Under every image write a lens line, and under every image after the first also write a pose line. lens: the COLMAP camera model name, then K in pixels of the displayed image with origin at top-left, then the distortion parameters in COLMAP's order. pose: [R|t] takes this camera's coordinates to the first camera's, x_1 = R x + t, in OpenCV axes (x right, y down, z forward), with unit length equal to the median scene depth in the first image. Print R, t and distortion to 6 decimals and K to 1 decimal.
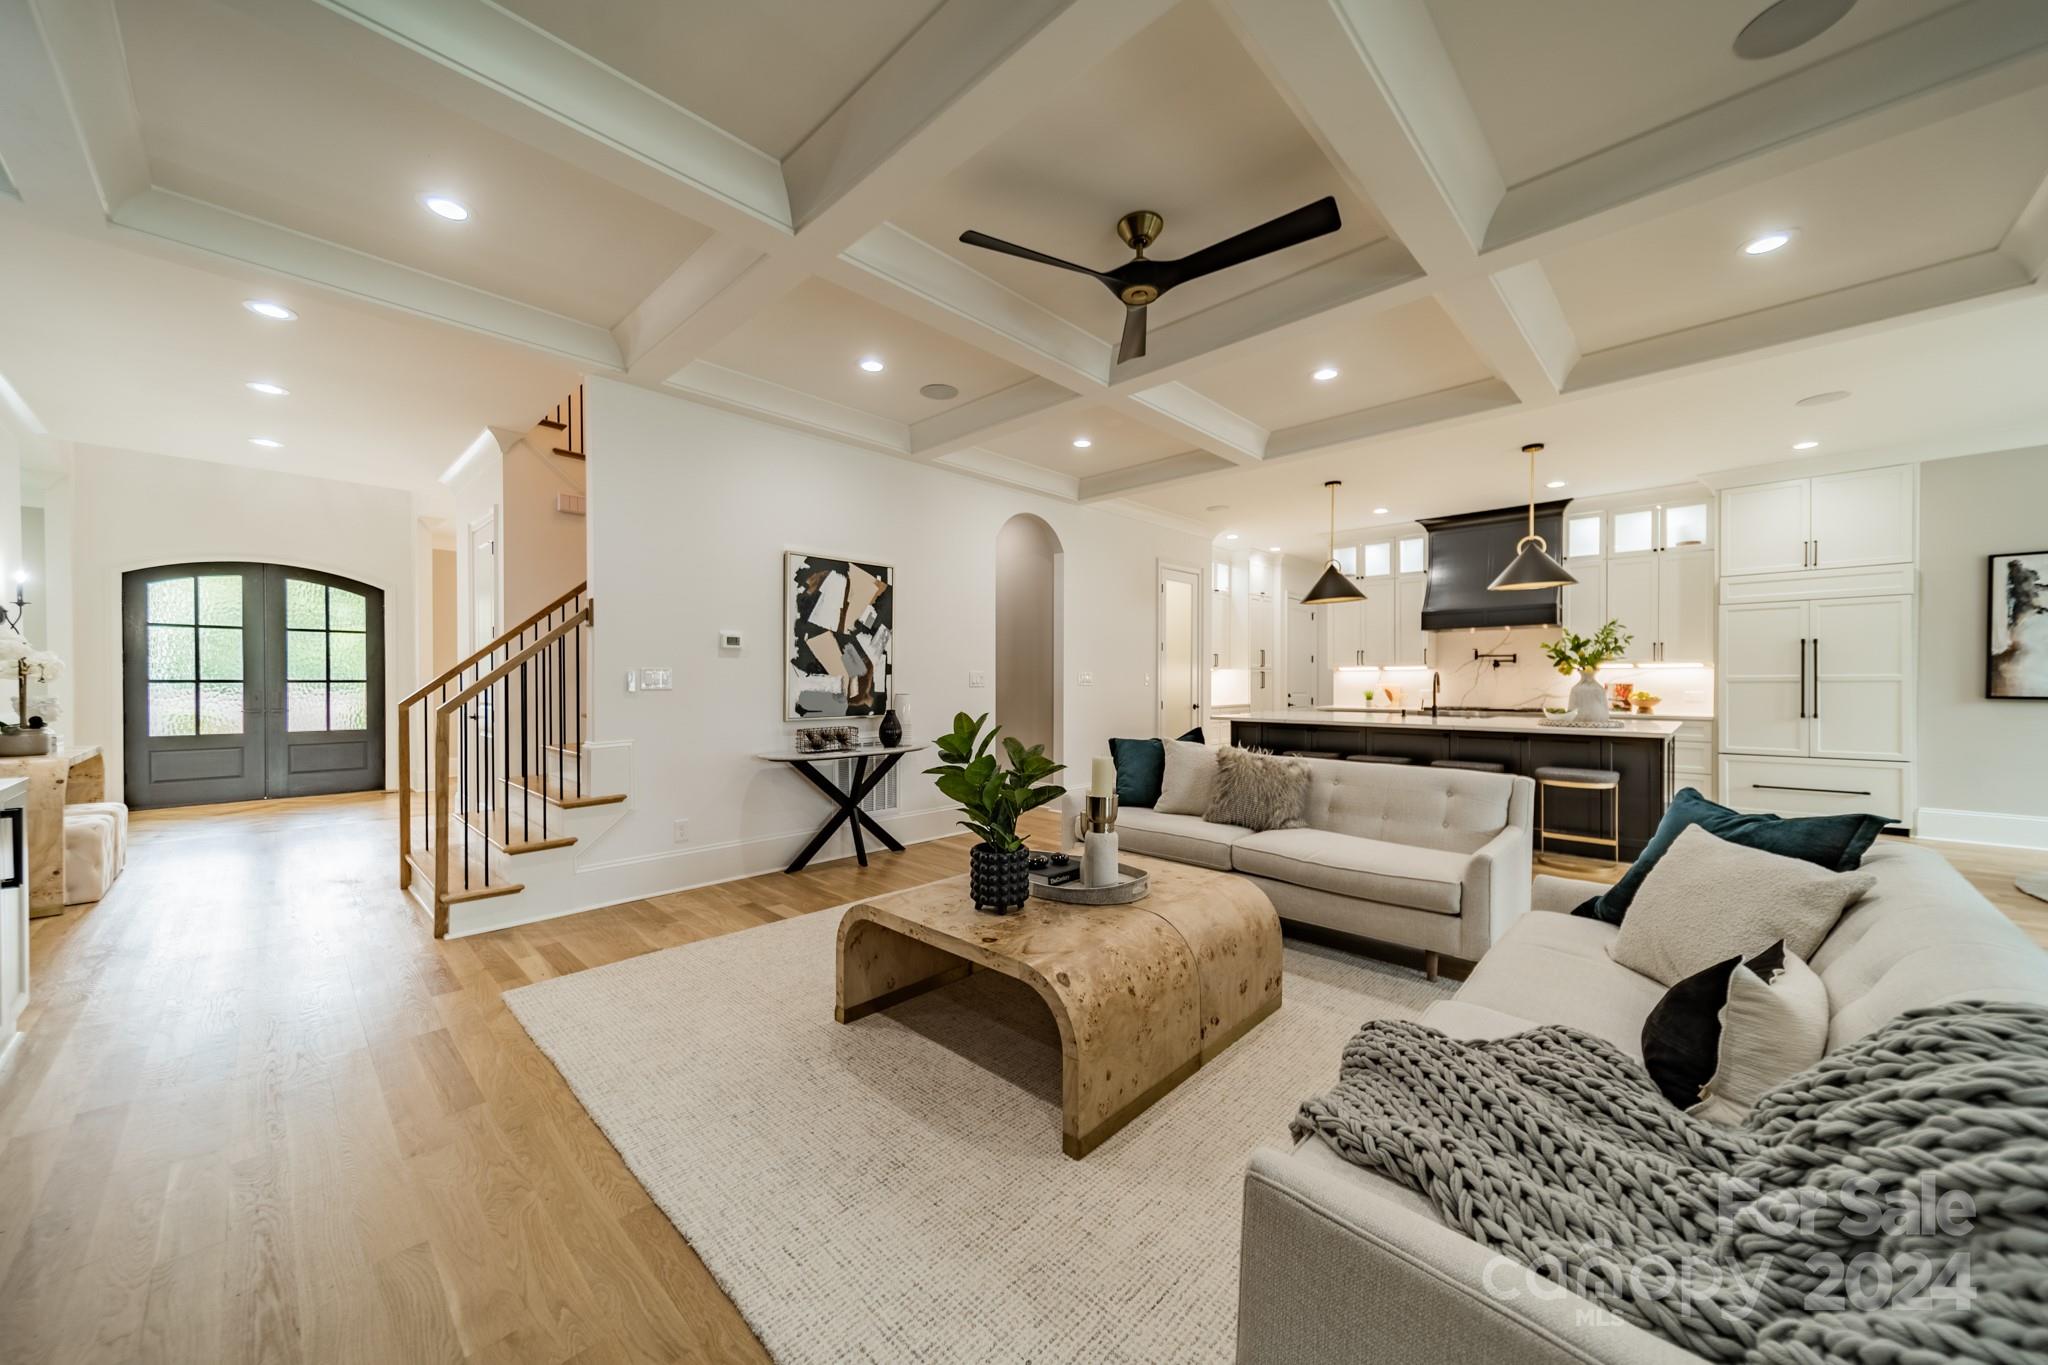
lens RADIAL K [[721.0, 0, 1022.3], [0, 721.0, 686.4], [0, 0, 1]] dist [0.000990, -0.000116]
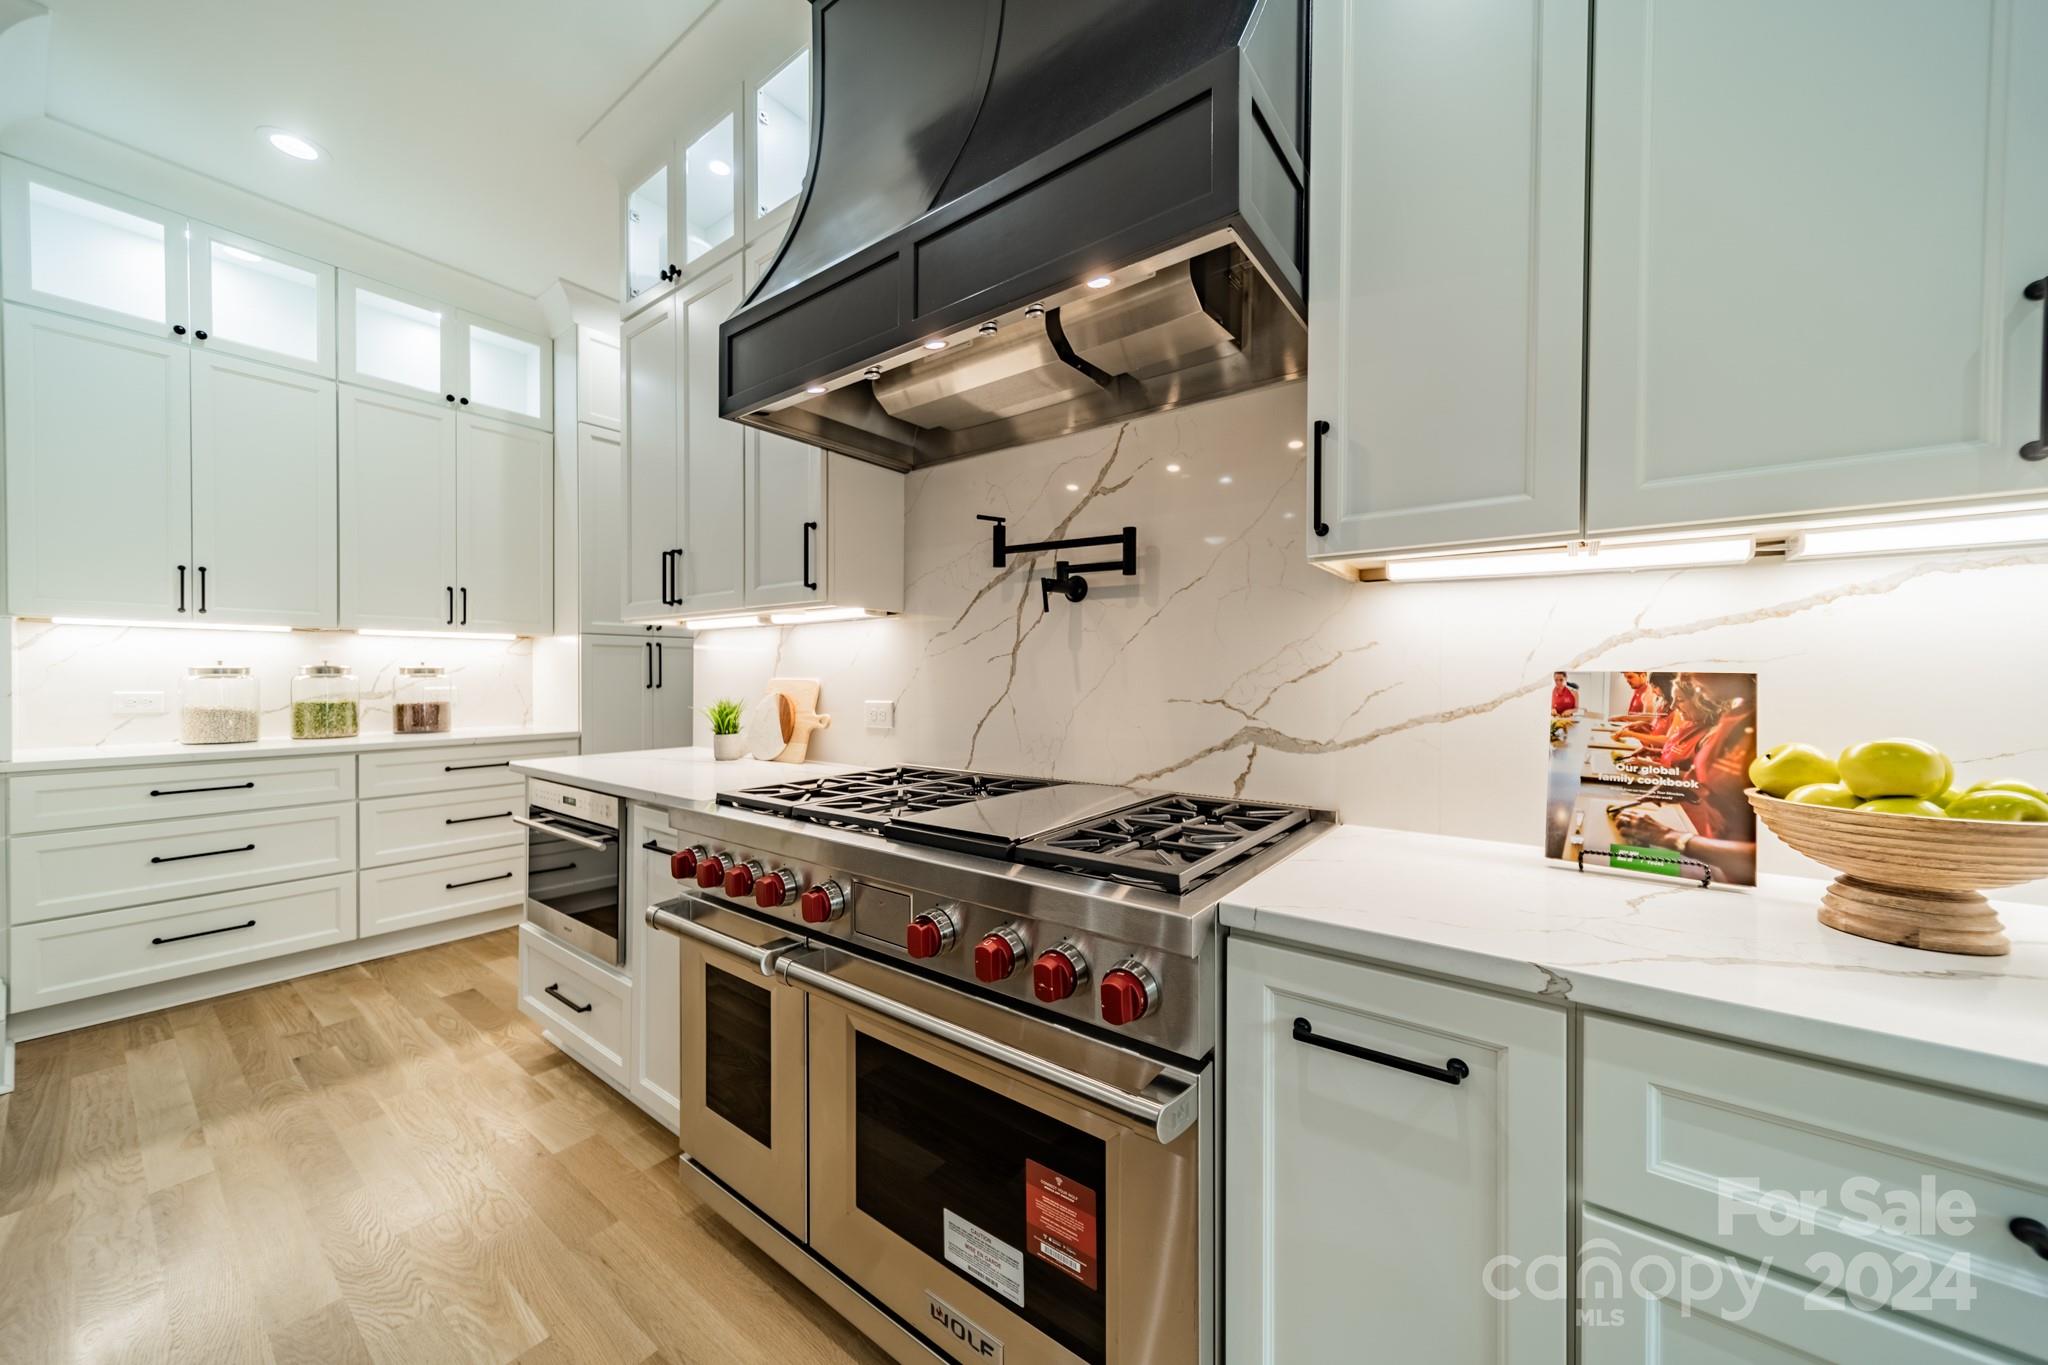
lens RADIAL K [[721.0, 0, 1022.3], [0, 721.0, 686.4], [0, 0, 1]] dist [0.000990, -0.000116]
pose [[0.991510, 0.005330, 0.129922, 0.873845], [-0.005992, 0.999971, 0.004700, -0.001920], [-0.129894, -0.005439, 0.991513, 1.117770]]
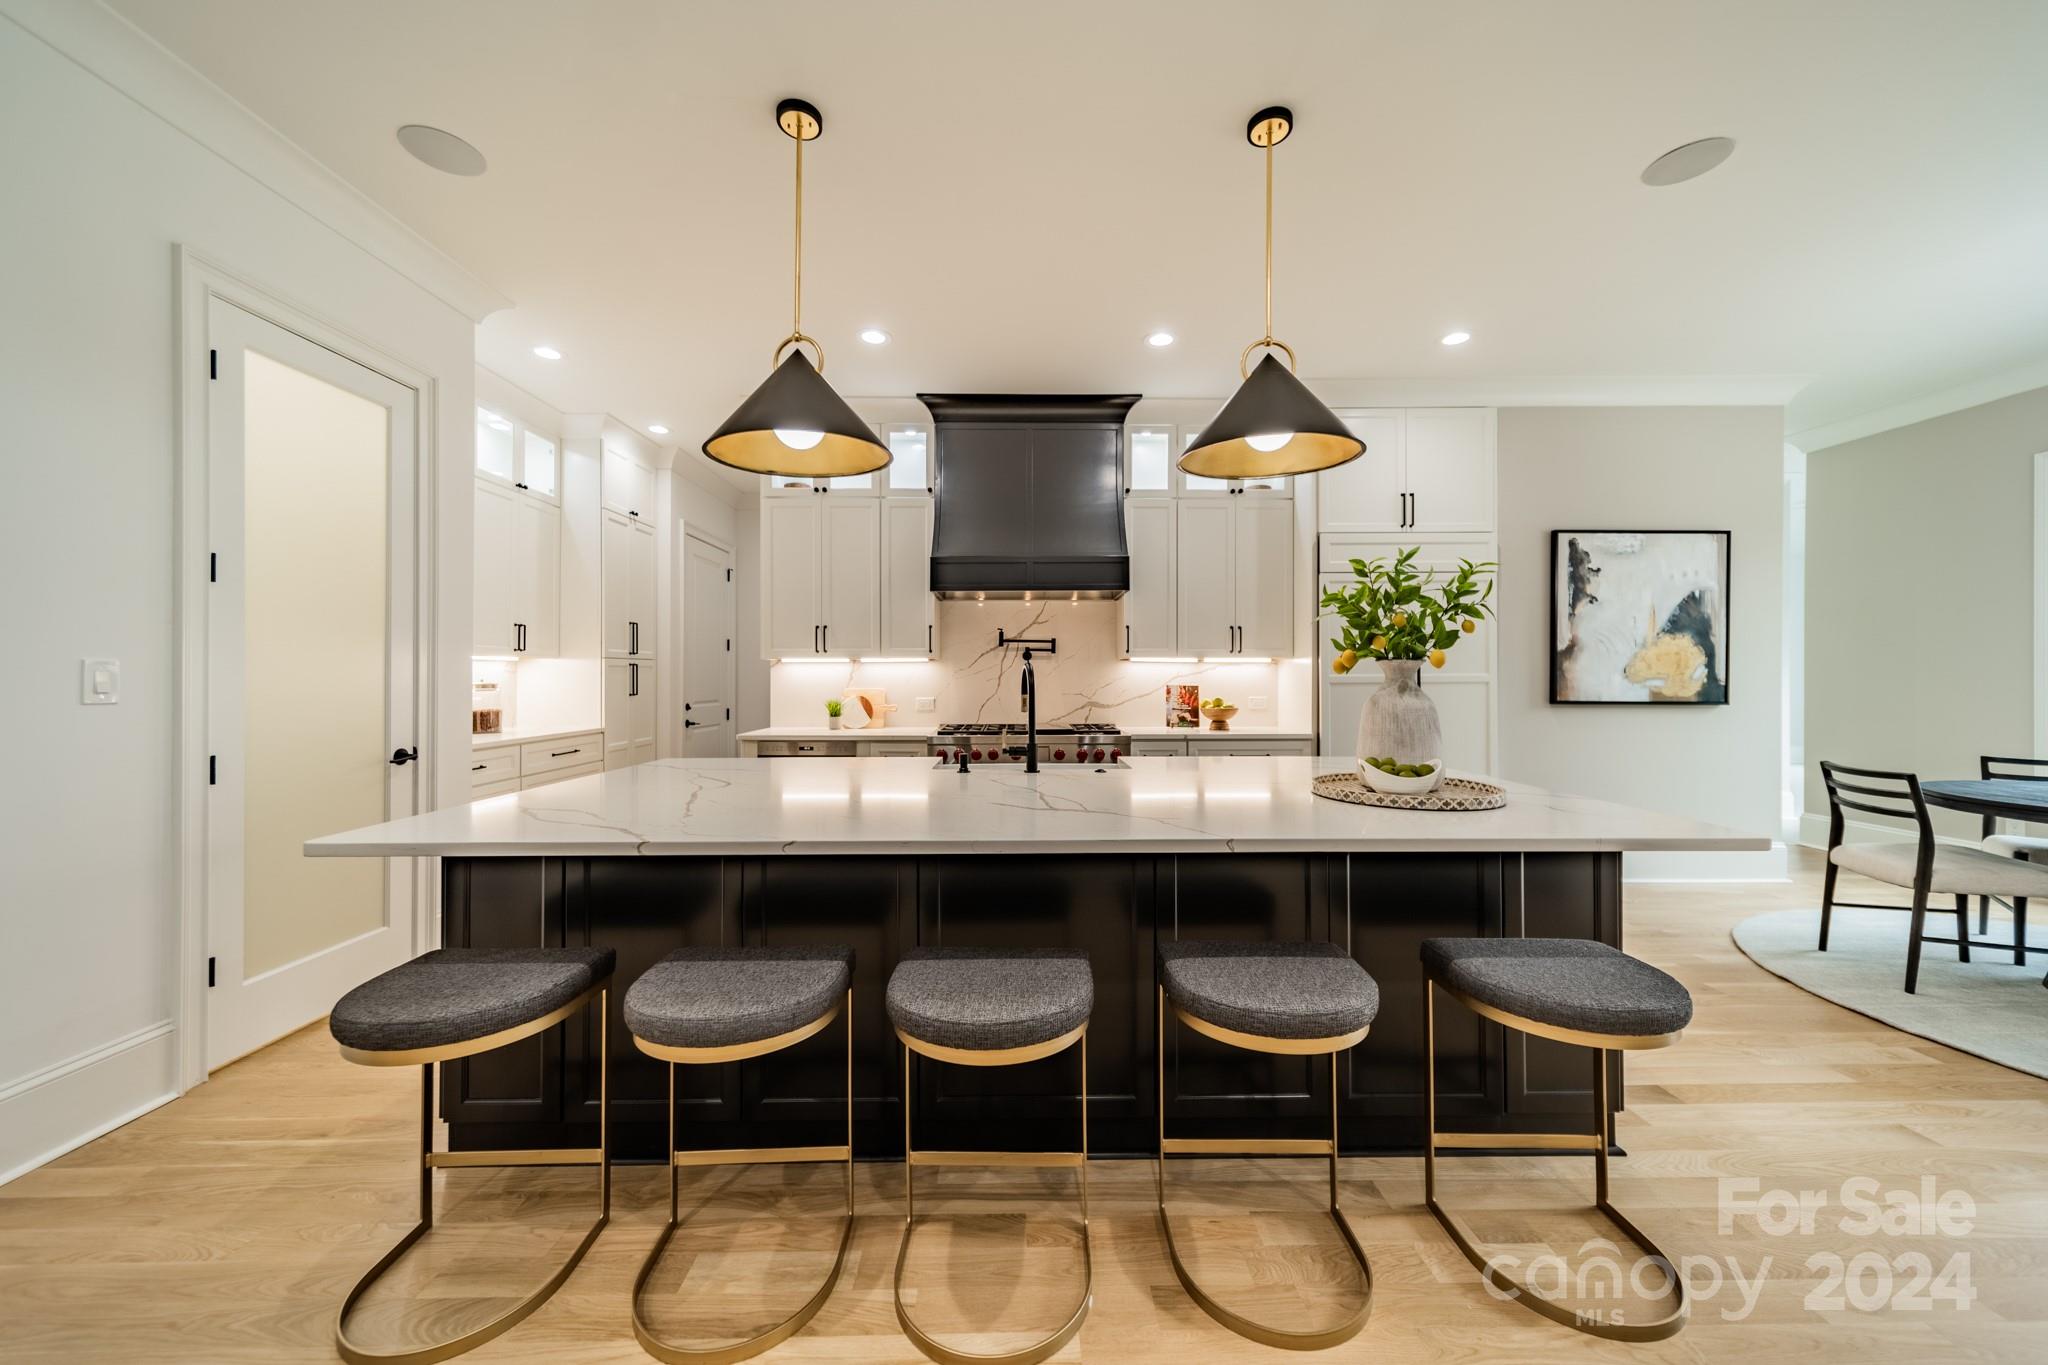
lens RADIAL K [[729.2, 0, 1028.5], [0, 729.2, 675.9], [0, 0, 1]] dist [0.009221, 0.000109]
pose [[0.713926, 0.002043, 0.700218, 0.308521], [0.005052, 0.999955, -0.008068, -0.010787], [-0.700202, 0.009298, 0.713884, 0.782366]]
